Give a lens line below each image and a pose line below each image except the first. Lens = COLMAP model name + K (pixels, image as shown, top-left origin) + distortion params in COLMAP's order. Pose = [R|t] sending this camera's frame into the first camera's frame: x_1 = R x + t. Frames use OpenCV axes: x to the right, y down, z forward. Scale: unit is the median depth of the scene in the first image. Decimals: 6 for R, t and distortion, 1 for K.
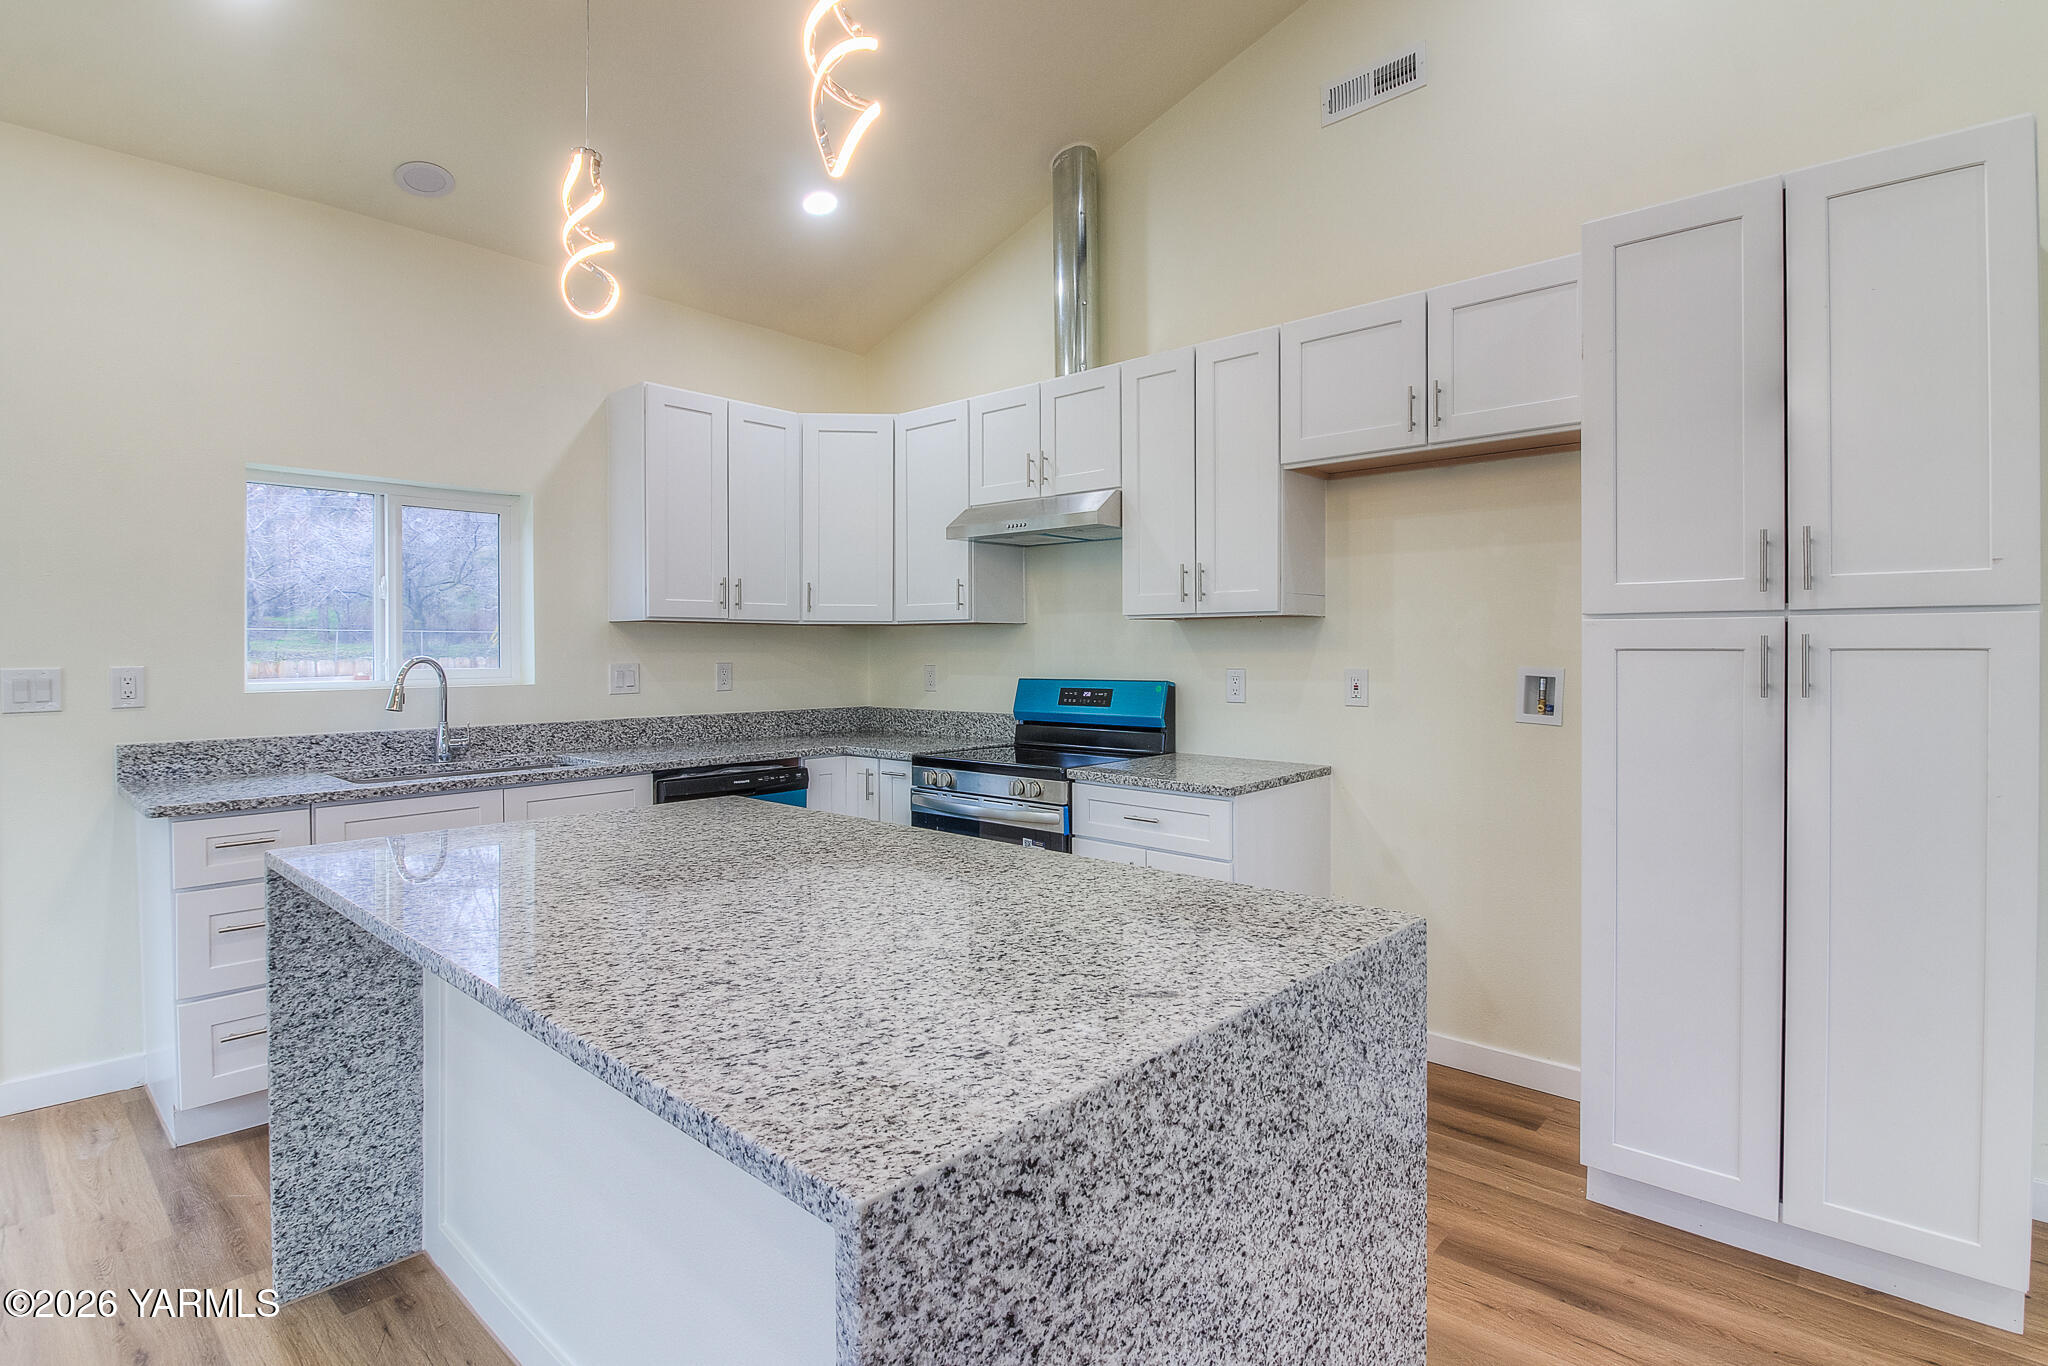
lens RADIAL K [[982.9, 0, 1030.9], [0, 982.9, 655.0], [0, 0, 1]] dist [-0.005849, -0.007853]
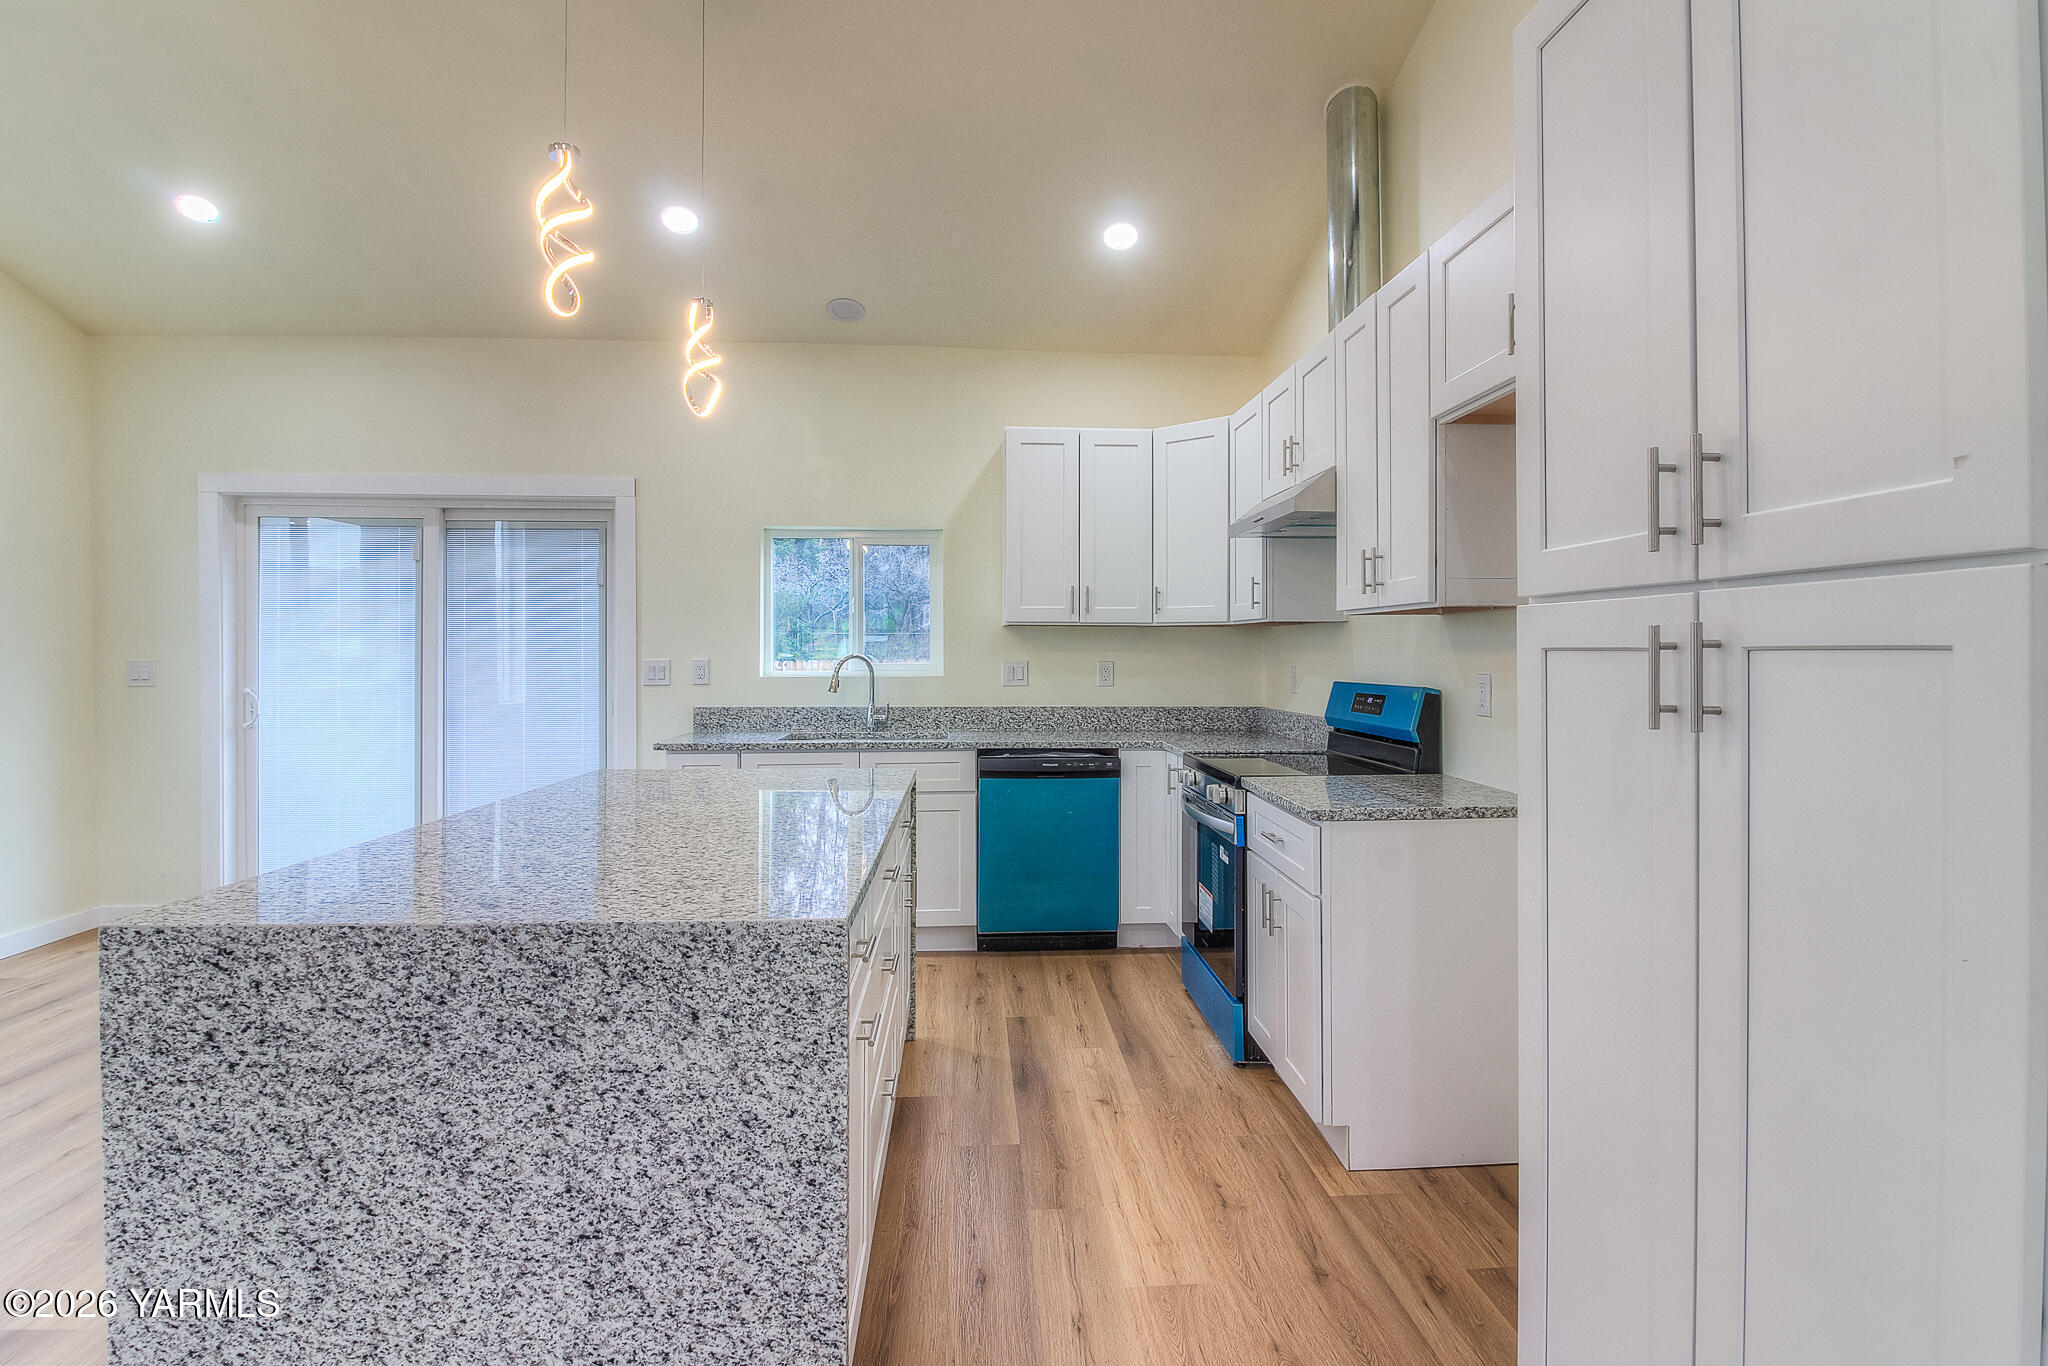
lens RADIAL K [[982.9, 0, 1058.1], [0, 982.9, 657.2], [0, 0, 1]] dist [-0.005849, -0.007853]
pose [[0.724546, 0.007047, -0.689191, 0.558037], [-0.006415, 0.999973, 0.003480, -0.000433], [0.689197, 0.001899, 0.724572, 0.197896]]
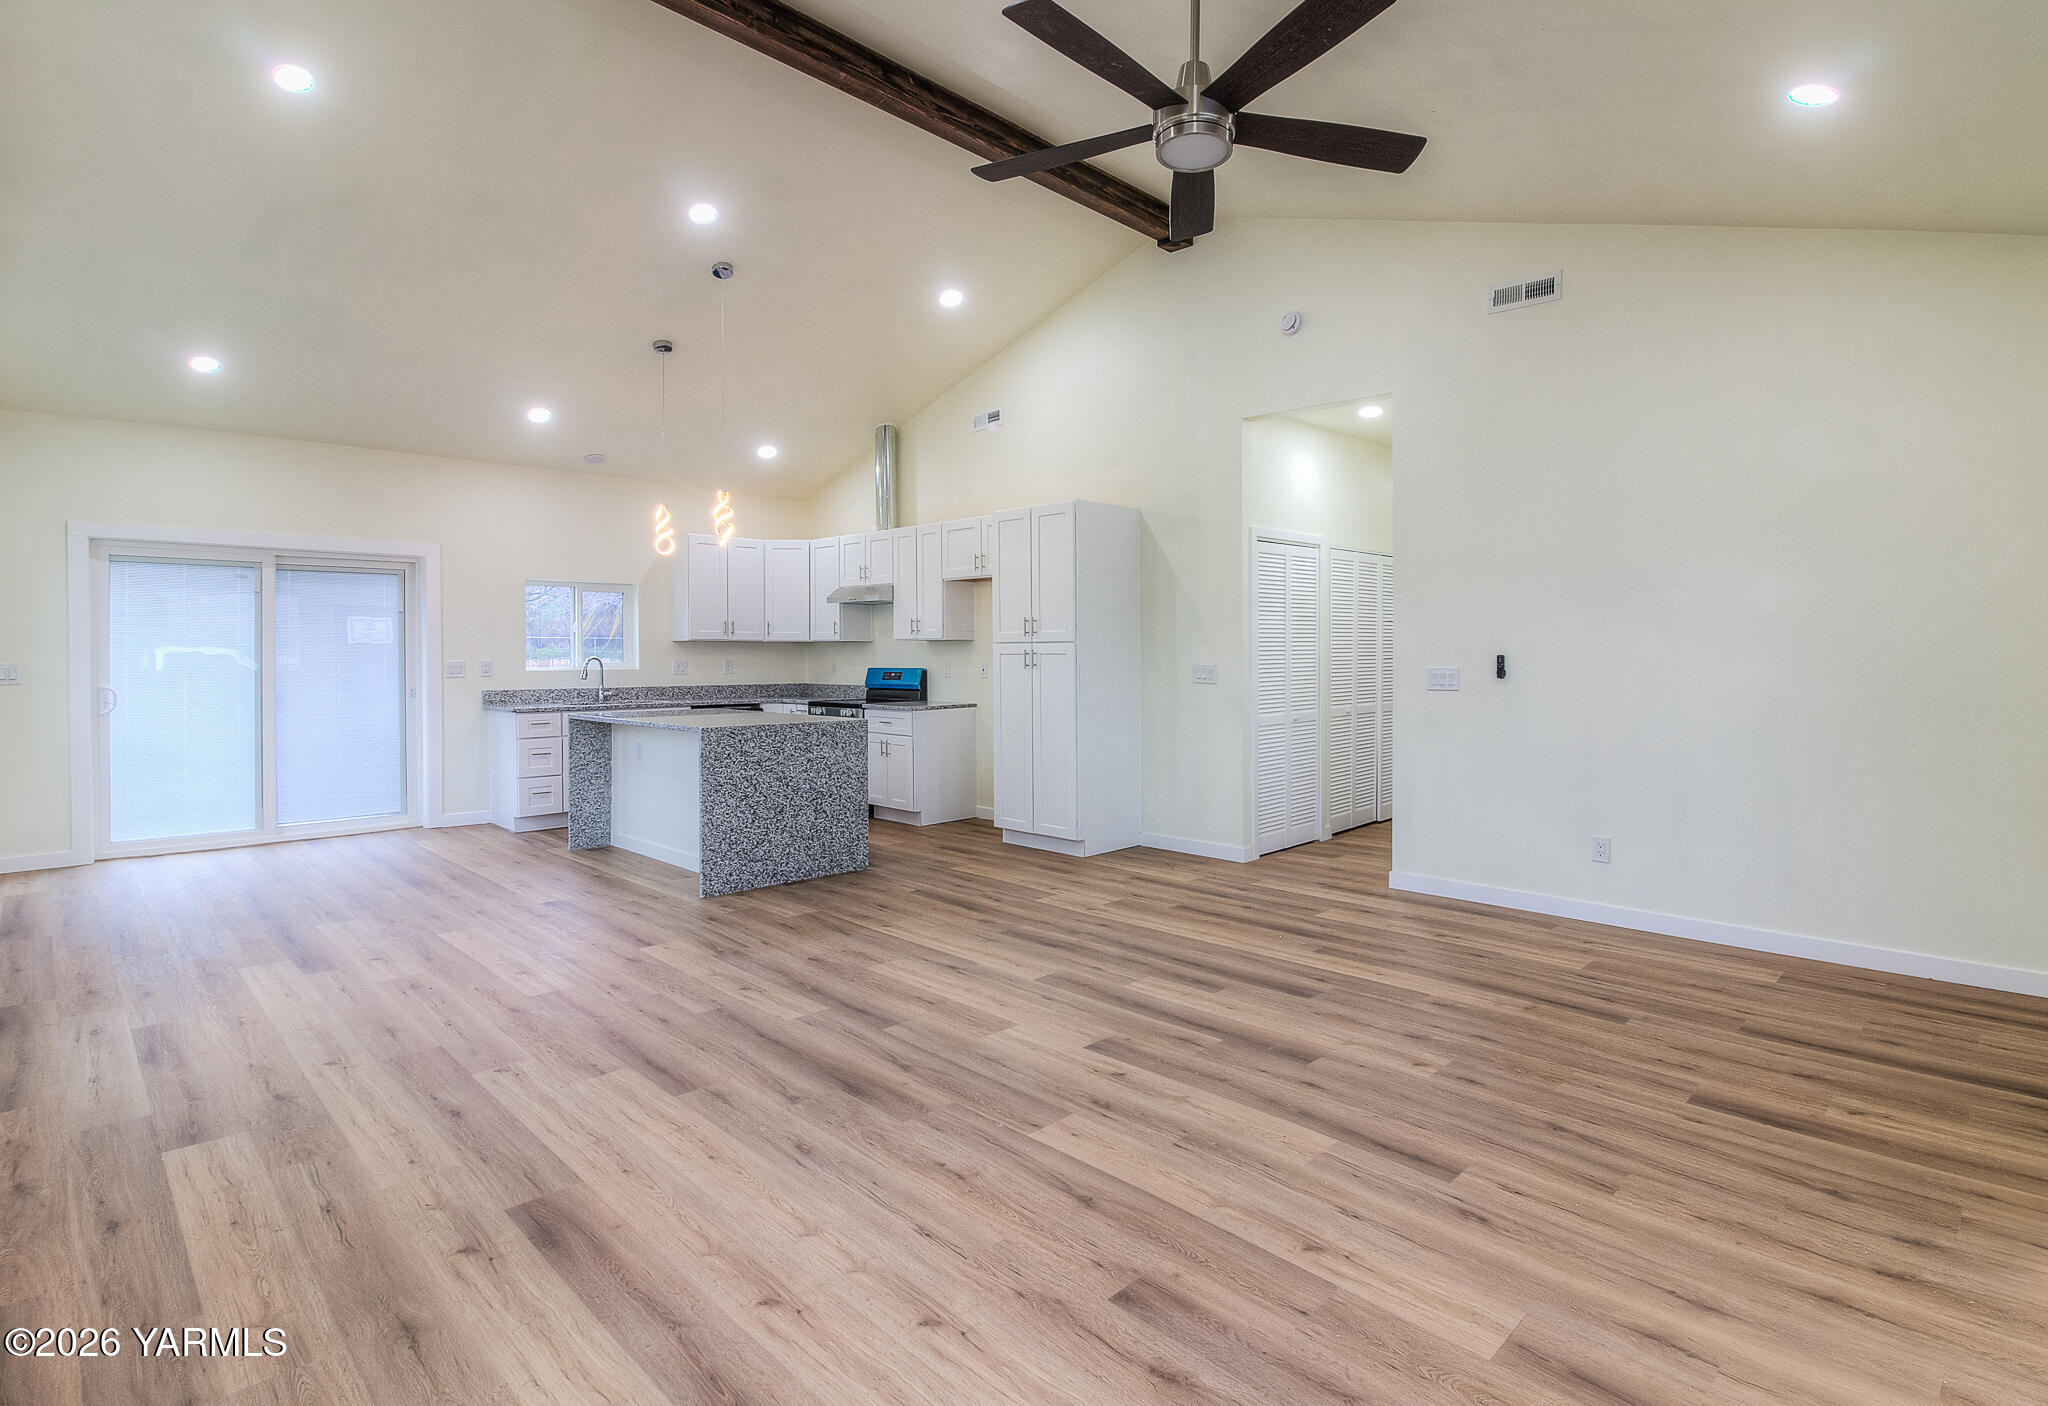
lens RADIAL K [[1003.6, 0, 1087.8], [0, 1003.6, 660.0], [0, 0, 1]] dist [-0.001164, -0.000211]
pose [[0.999821, 0.000922, -0.018903, 0.637039], [-0.000913, 0.999999, 0.000503, 0.007262], [0.018904, -0.000486, 0.999821, -1.444007]]
